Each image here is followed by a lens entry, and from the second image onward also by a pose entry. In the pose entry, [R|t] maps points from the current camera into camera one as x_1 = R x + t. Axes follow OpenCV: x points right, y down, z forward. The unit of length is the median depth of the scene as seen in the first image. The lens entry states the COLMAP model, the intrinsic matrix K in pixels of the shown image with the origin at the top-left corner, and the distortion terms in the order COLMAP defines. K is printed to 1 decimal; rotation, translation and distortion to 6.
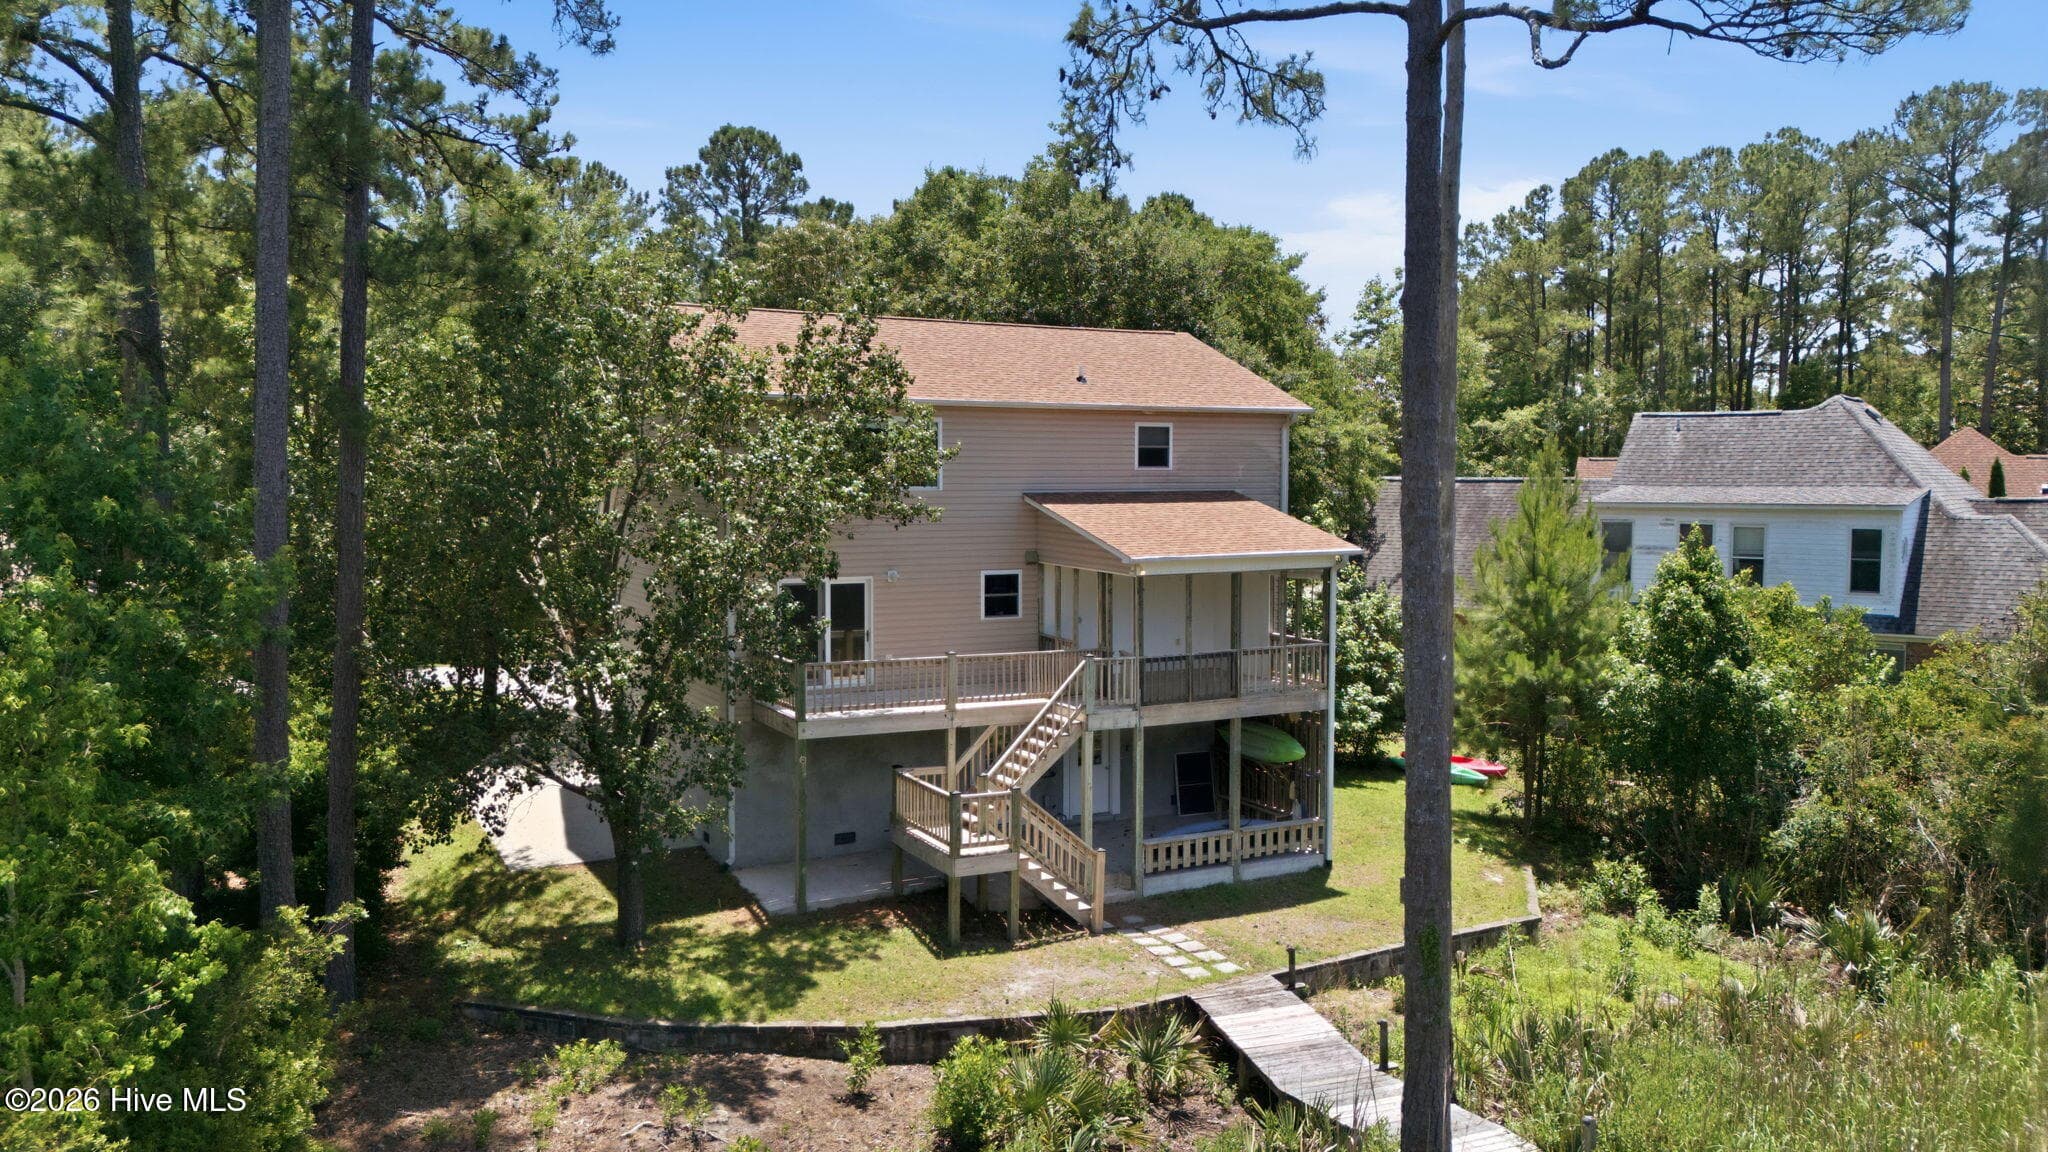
lens RADIAL K [[1505.4, 0, 1030.0], [0, 1505.4, 604.8], [0, 0, 1]] dist [0.076129, -0.076935]
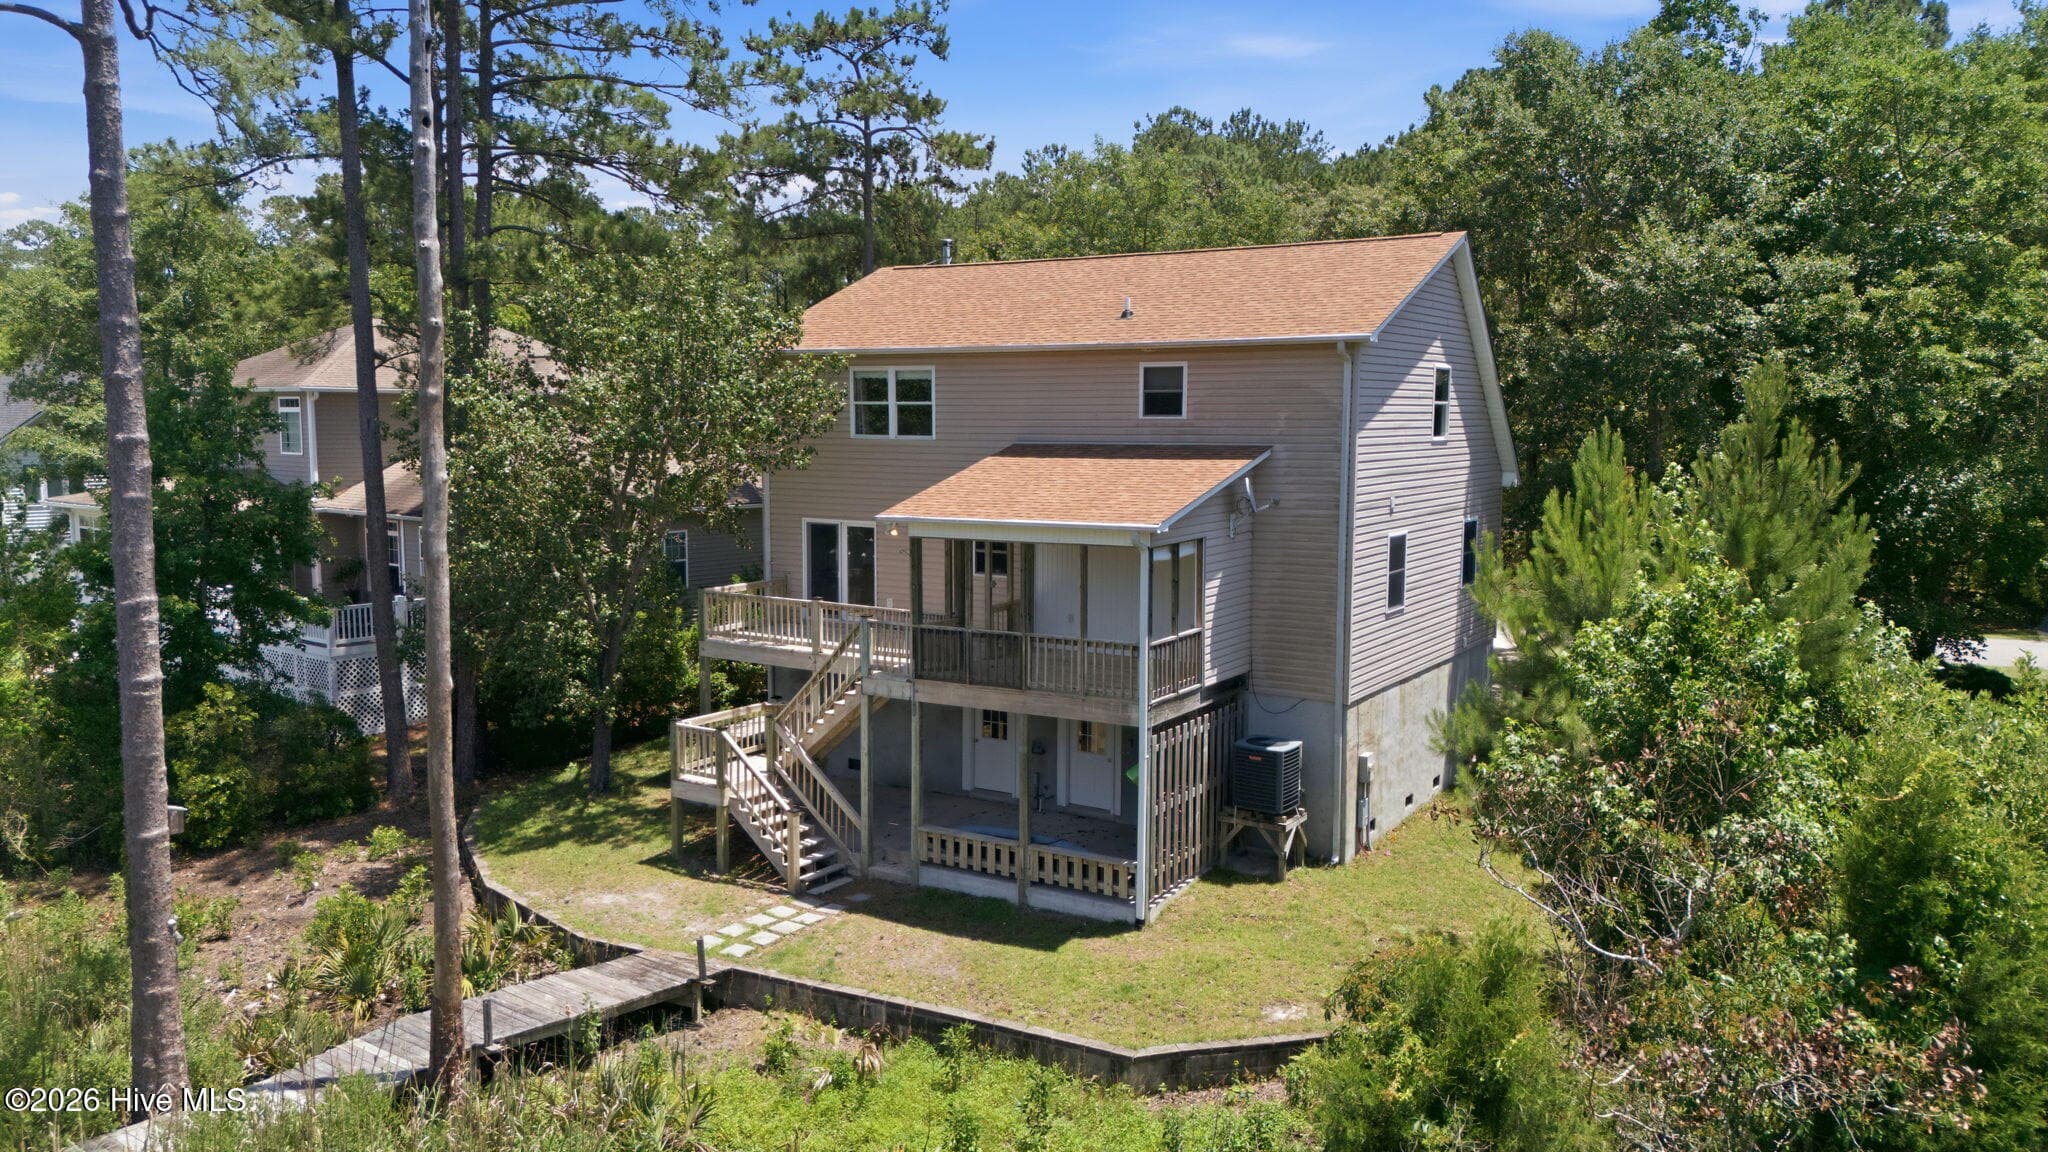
lens RADIAL K [[1505.4, 0, 1030.0], [0, 1505.4, 604.8], [0, 0, 1]] dist [0.076129, -0.076935]
pose [[0.513785, 0.109310, -0.850927, 0.864357], [-0.077461, 0.993709, 0.080881, -0.055287], [0.854415, 0.024358, 0.519020, 0.569647]]
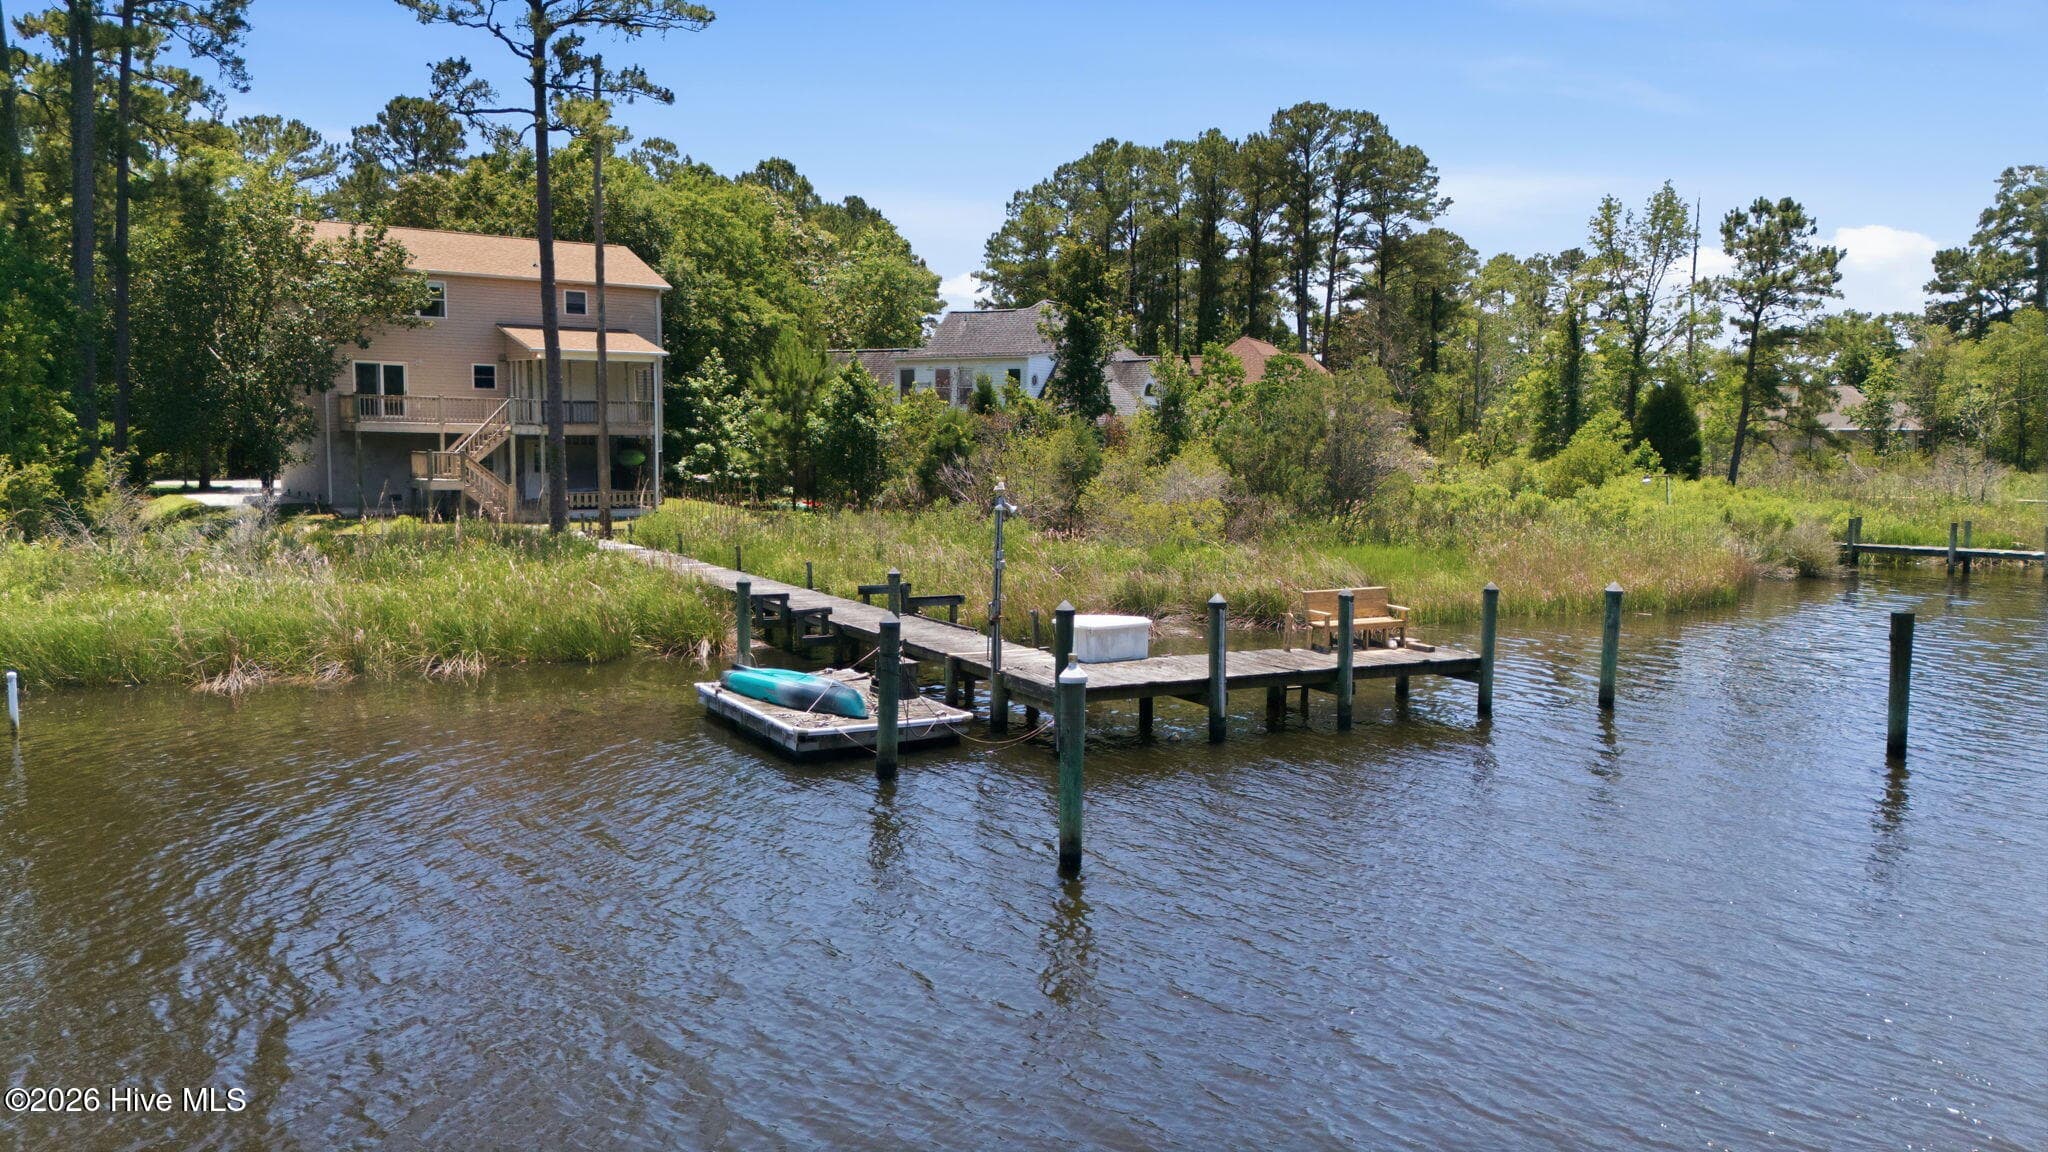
lens RADIAL K [[1505.4, 0, 1030.0], [0, 1505.4, 604.8], [0, 0, 1]] dist [0.076129, -0.076935]
pose [[0.990634, -0.009399, 0.136220, 0.433434], [0.005732, 0.999611, 0.027289, 0.252649], [-0.136424, -0.026253, 0.990303, -1.091801]]
